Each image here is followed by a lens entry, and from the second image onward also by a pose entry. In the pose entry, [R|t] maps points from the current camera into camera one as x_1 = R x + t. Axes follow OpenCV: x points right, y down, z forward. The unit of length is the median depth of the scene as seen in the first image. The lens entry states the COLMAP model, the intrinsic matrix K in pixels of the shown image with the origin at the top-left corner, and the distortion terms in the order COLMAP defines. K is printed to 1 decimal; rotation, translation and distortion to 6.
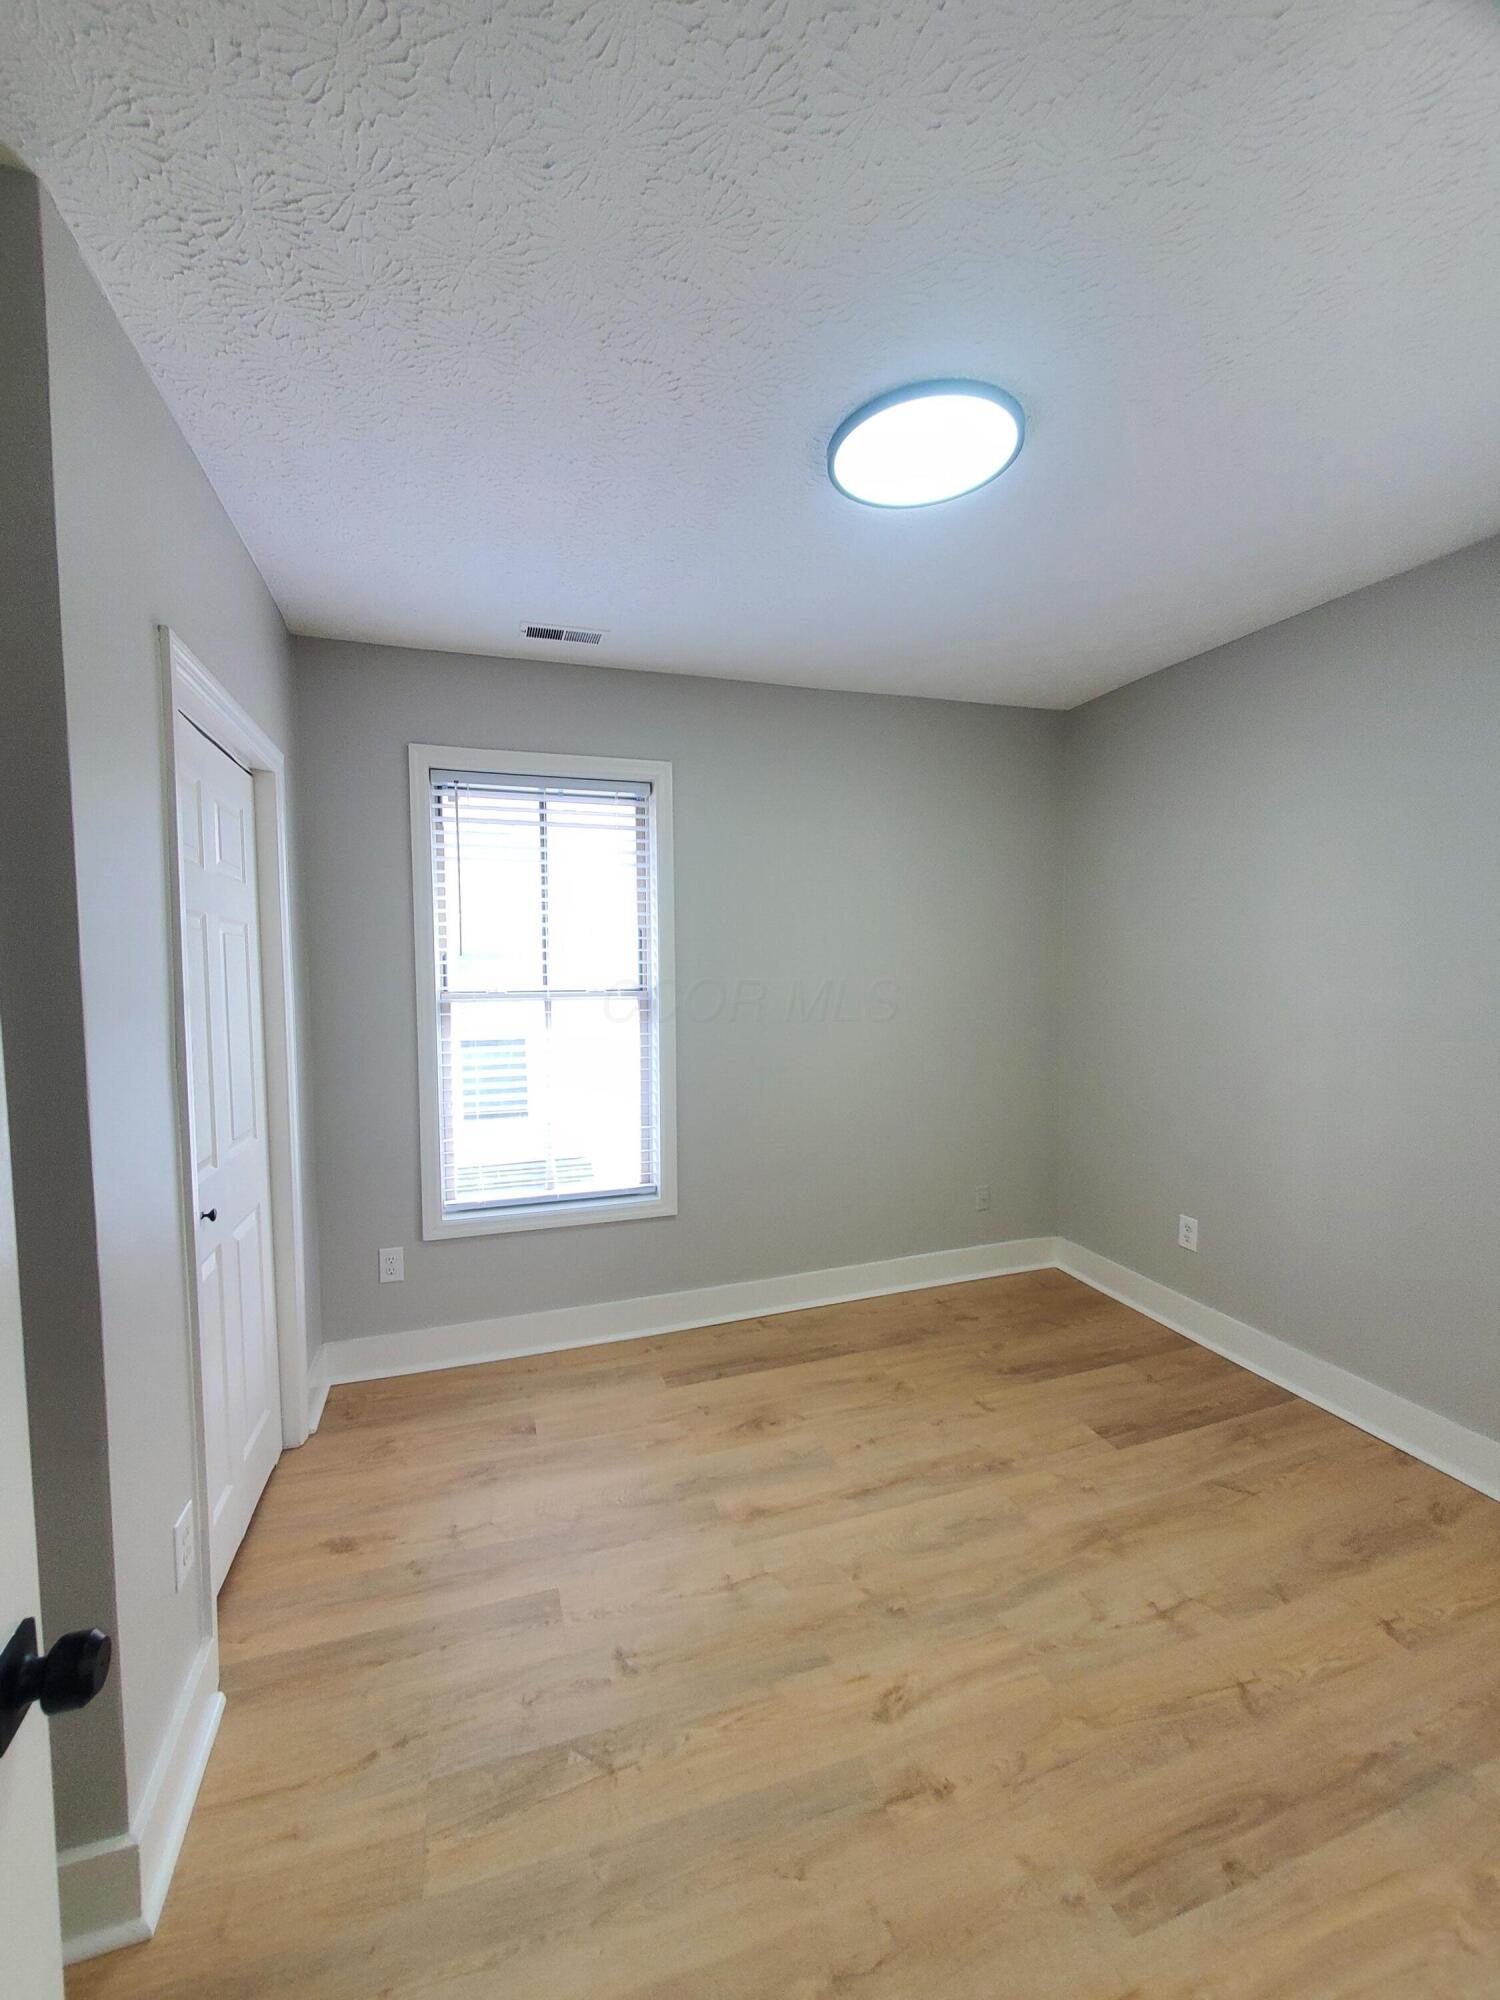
lens RADIAL K [[770.3, 0, 722.2], [0, 770.3, 1009.1], [0, 0, 1]] dist [-0.012035, -0.000314]
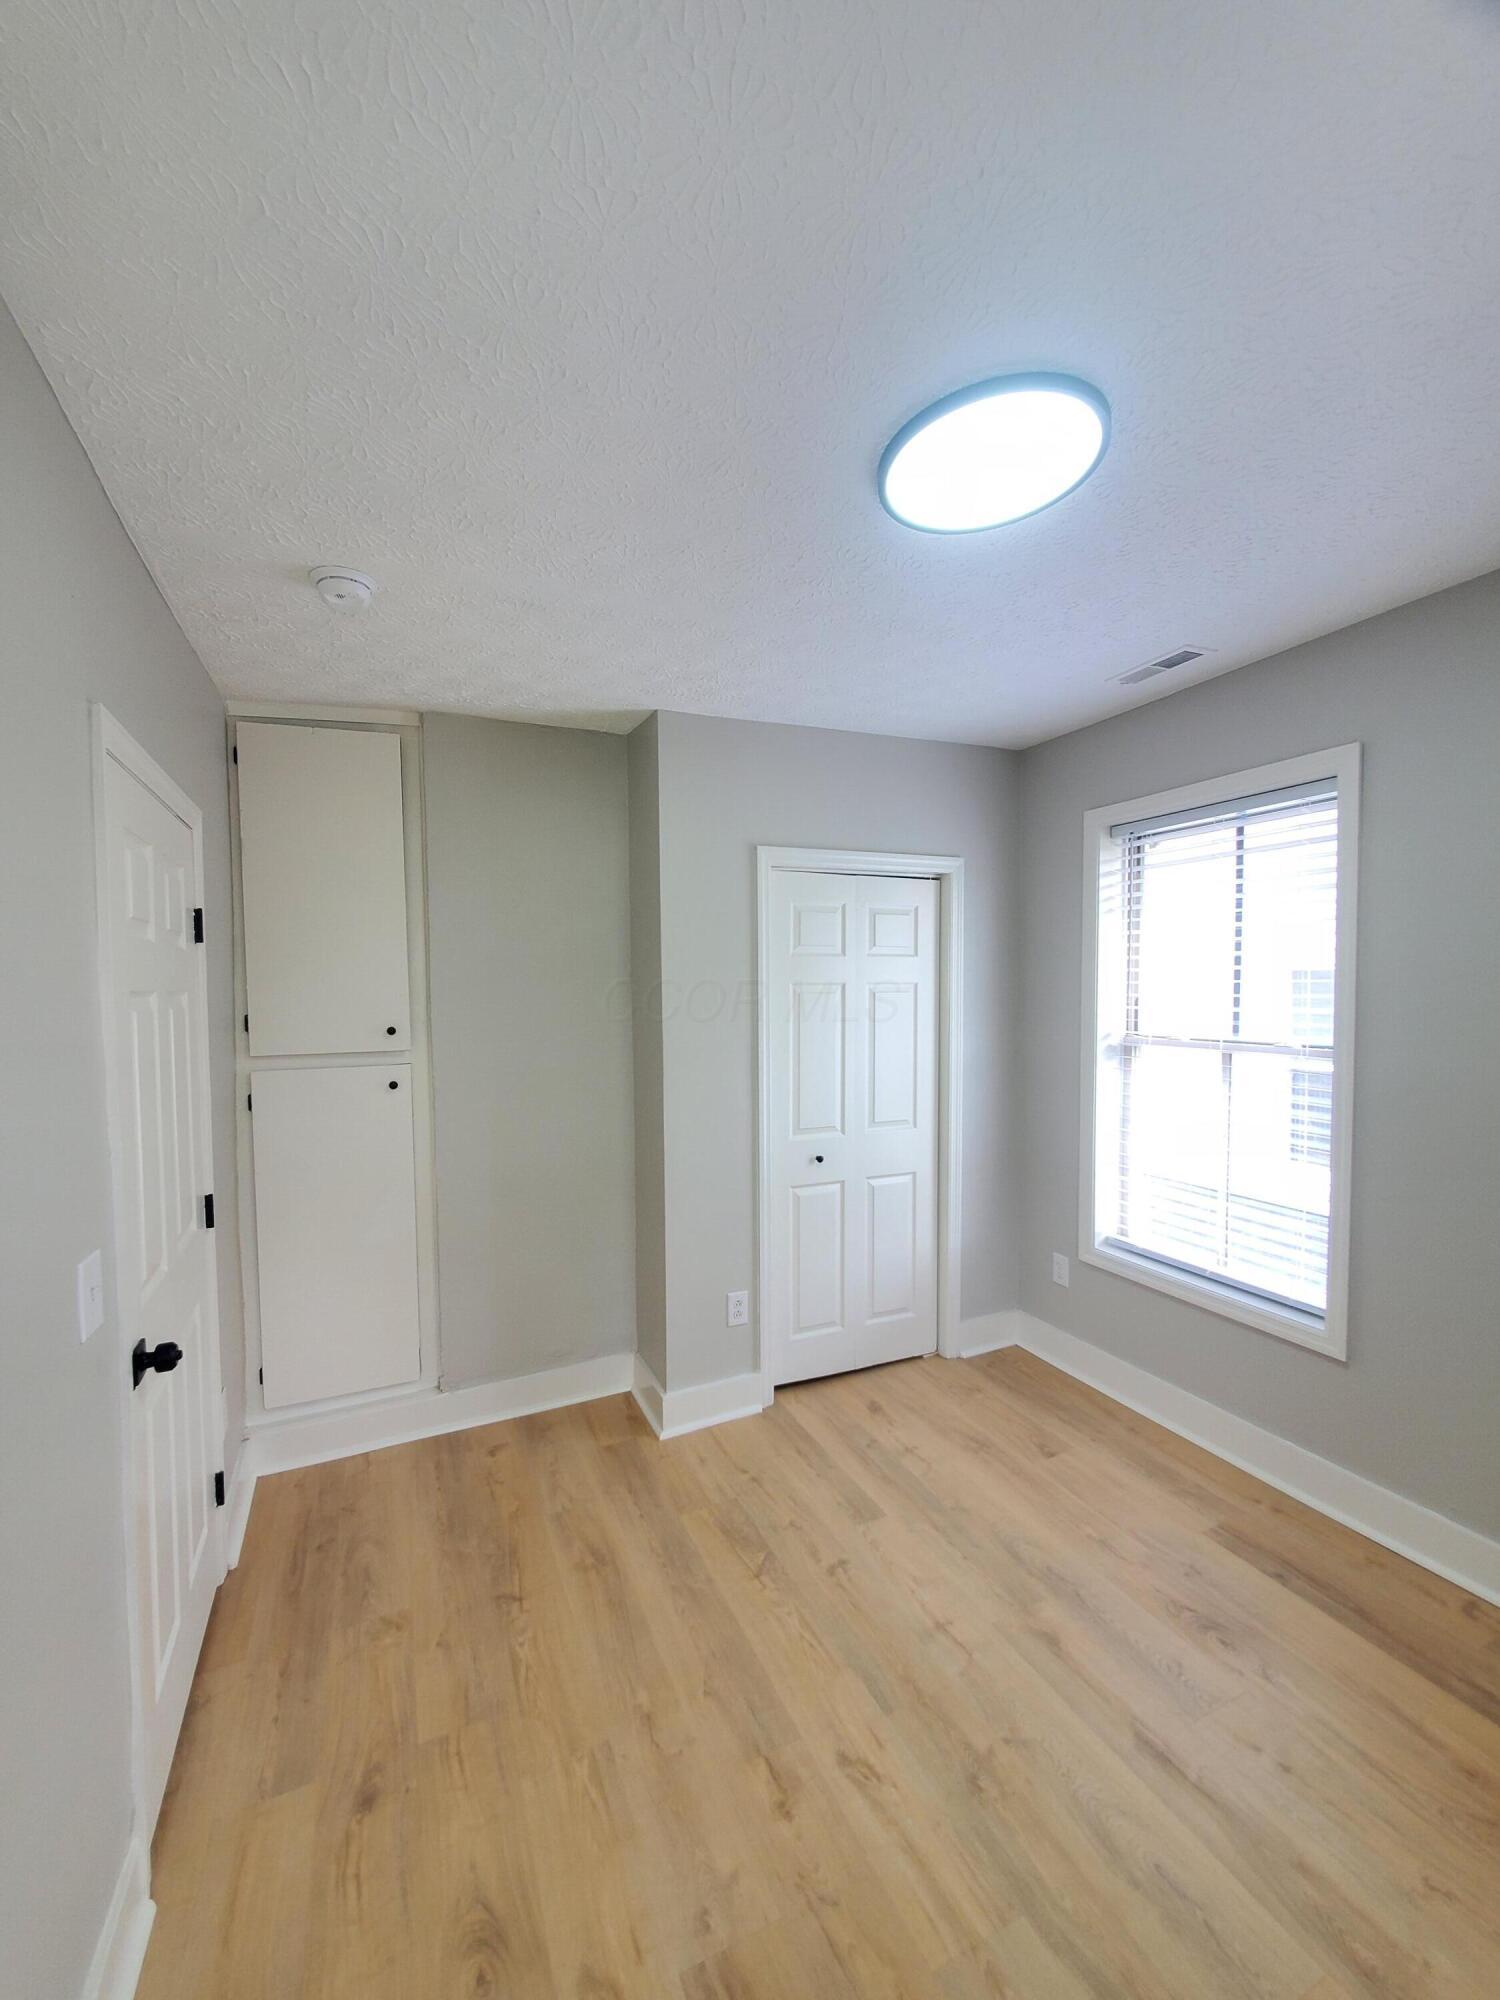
lens RADIAL K [[769.3, 0, 732.3], [0, 769.3, 1011.2], [0, 0, 1]] dist [-0.019177, 0.001625]
pose [[0.119665, 0.039536, -0.992027, 0.973945], [-0.044158, 0.998430, 0.034465, -0.109278], [0.991832, 0.039682, 0.121223, 0.557790]]
